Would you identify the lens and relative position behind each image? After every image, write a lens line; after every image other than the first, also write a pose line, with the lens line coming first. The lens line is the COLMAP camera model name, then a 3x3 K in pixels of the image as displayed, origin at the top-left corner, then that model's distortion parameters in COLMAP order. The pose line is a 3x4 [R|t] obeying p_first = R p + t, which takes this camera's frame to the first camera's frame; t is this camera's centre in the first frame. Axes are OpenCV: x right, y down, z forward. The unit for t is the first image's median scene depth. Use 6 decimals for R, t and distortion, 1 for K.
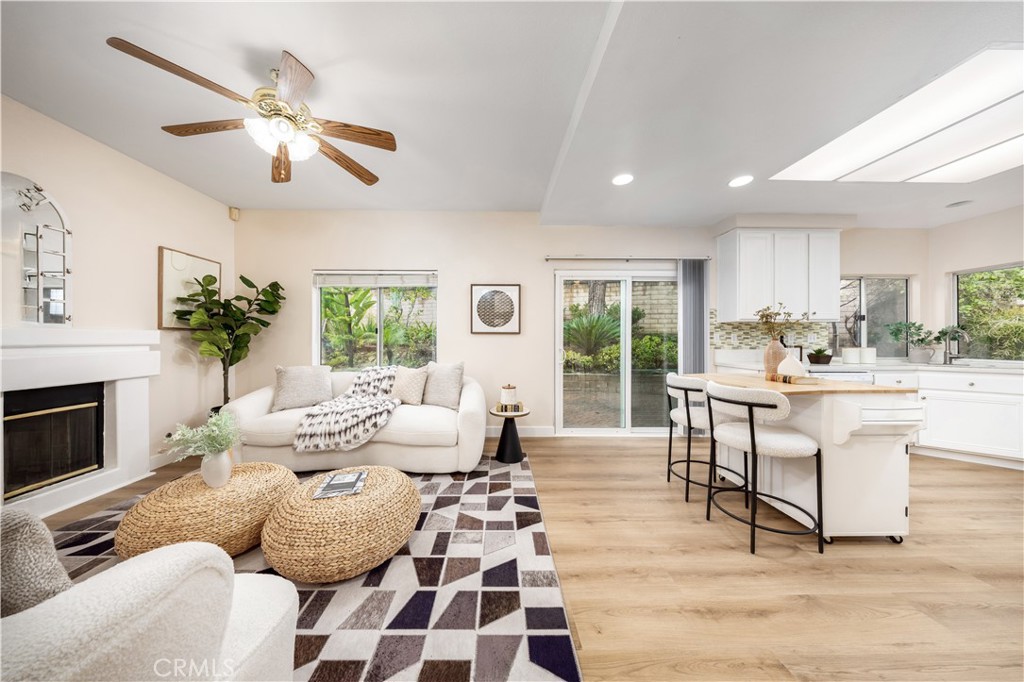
lens RADIAL K [[303.3, 0, 511.0], [0, 303.3, 340.2], [0, 0, 1]] dist [-0.001099, -0.000043]
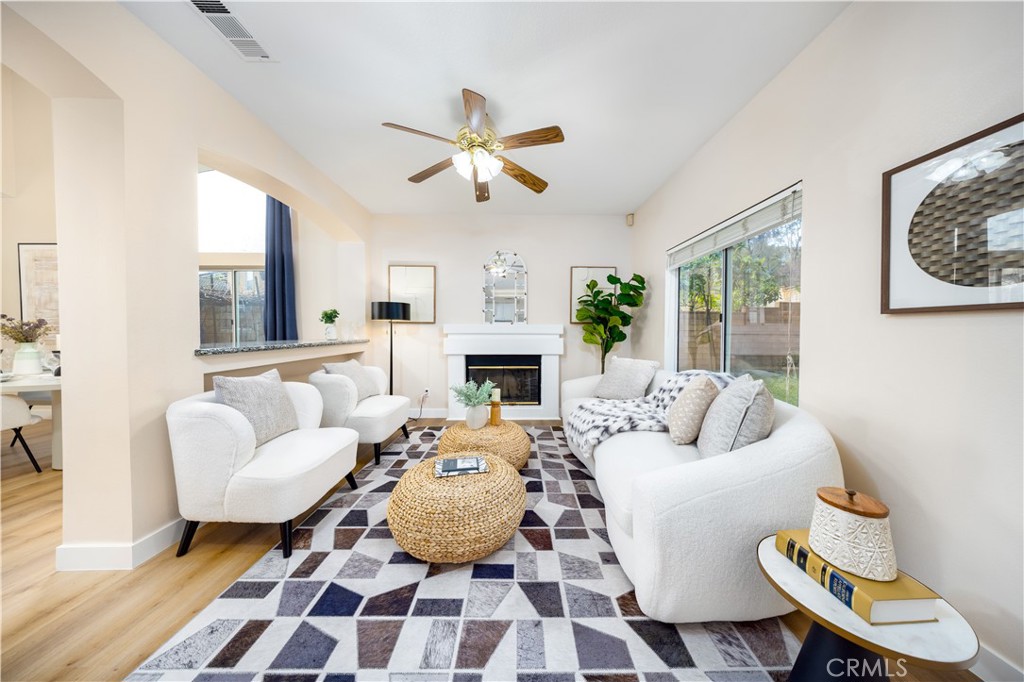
lens RADIAL K [[303.3, 0, 510.6], [0, 303.3, 332.9], [0, 0, 1]] dist [-0.001099, -0.000043]
pose [[-0.036283, 0.008418, -0.999306, 0.402094], [0.003975, 0.999958, 0.008279, -0.005305], [0.999334, -0.003672, -0.036315, 0.974544]]
